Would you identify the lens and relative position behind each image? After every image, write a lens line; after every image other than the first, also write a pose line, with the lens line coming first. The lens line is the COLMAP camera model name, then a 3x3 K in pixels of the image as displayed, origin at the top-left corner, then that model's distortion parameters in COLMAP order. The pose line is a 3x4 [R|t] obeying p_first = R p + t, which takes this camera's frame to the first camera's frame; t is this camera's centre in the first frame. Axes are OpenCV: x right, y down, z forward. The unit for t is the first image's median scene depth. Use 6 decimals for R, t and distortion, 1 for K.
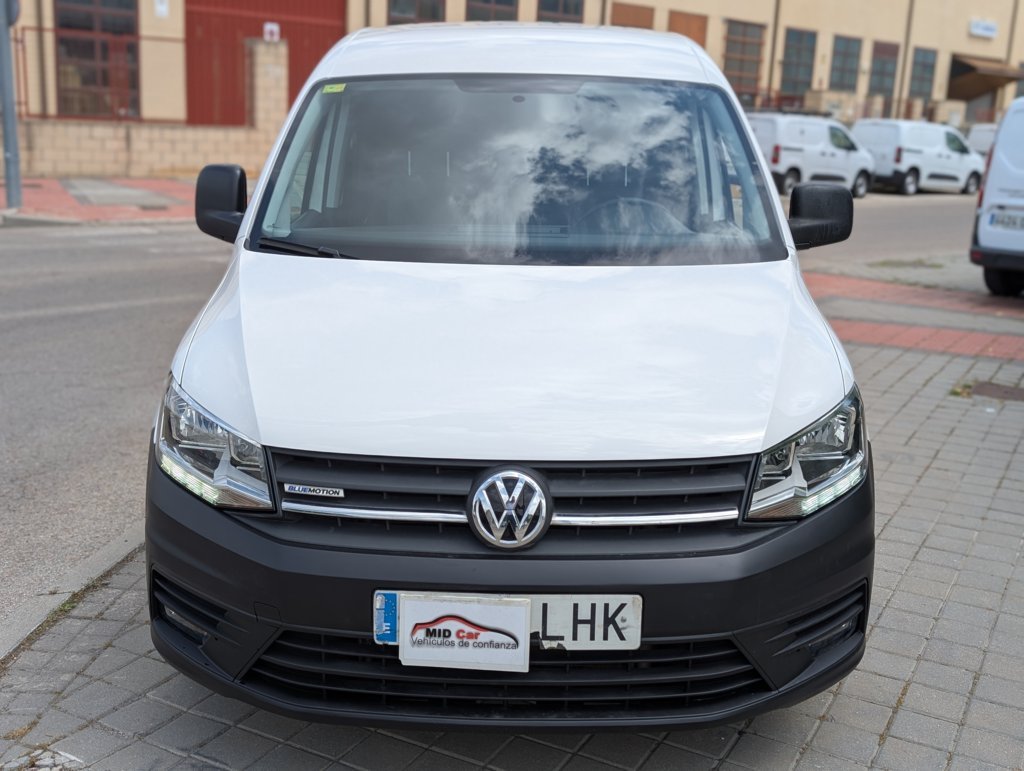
lens RADIAL K [[1107.7, 0, 507.3], [0, 1107.7, 386.4], [0, 0, 1]] dist [0.051008, -0.115307]
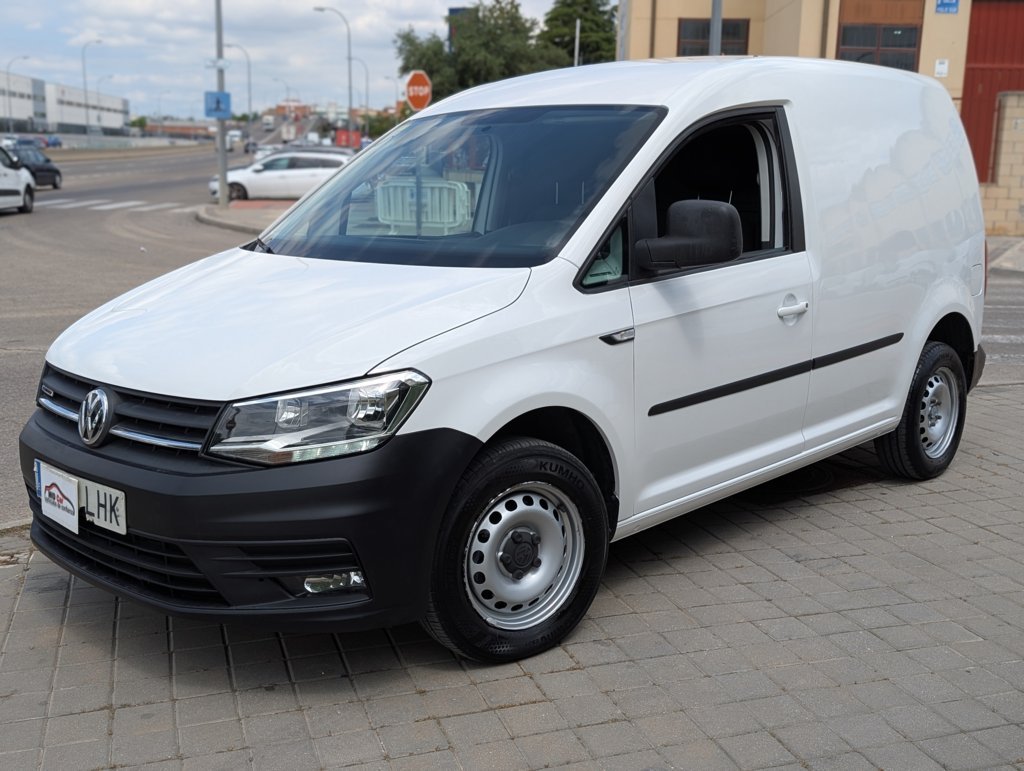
lens RADIAL K [[1107.7, 0, 507.3], [0, 1107.7, 386.4], [0, 0, 1]] dist [0.051008, -0.115307]
pose [[0.732629, 0.108772, -0.671881, 1.311611], [-0.145801, 0.989313, 0.001178, -0.003650], [0.664829, 0.097098, 0.740658, 0.313066]]
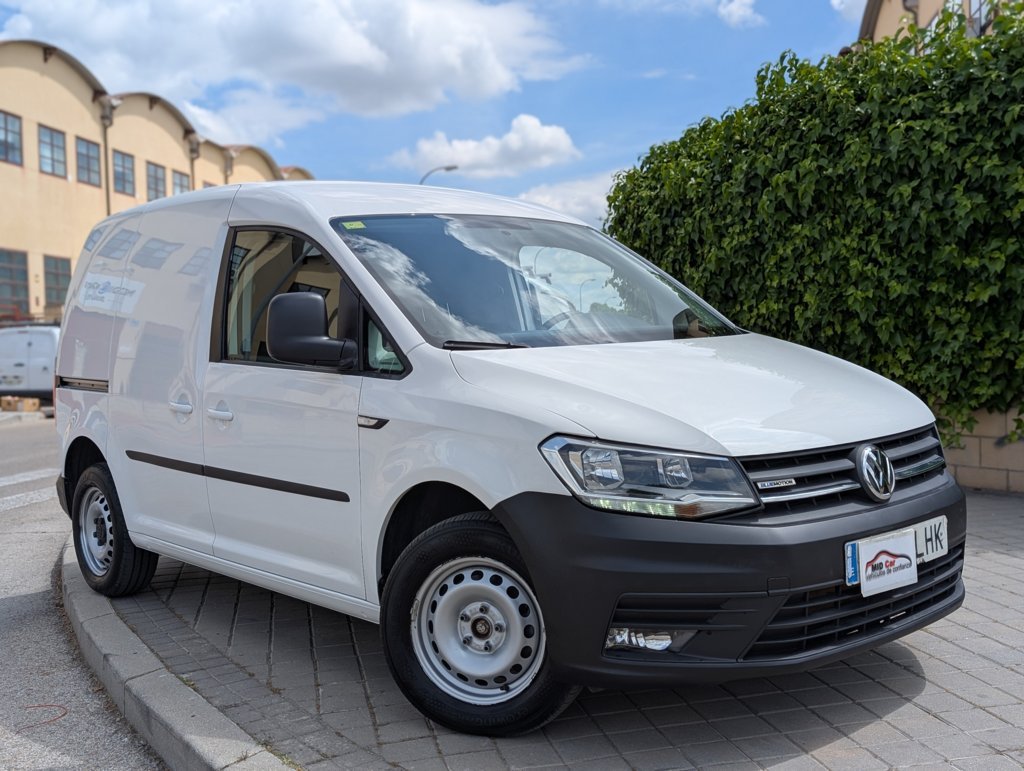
lens RADIAL K [[1107.7, 0, 507.3], [0, 1107.7, 386.4], [0, 0, 1]] dist [0.051008, -0.115307]
pose [[0.745842, -0.082089, 0.661046, -1.284962], [0.209299, 0.970998, -0.115568, 0.069330], [-0.632388, 0.224552, 0.741392, 0.221691]]
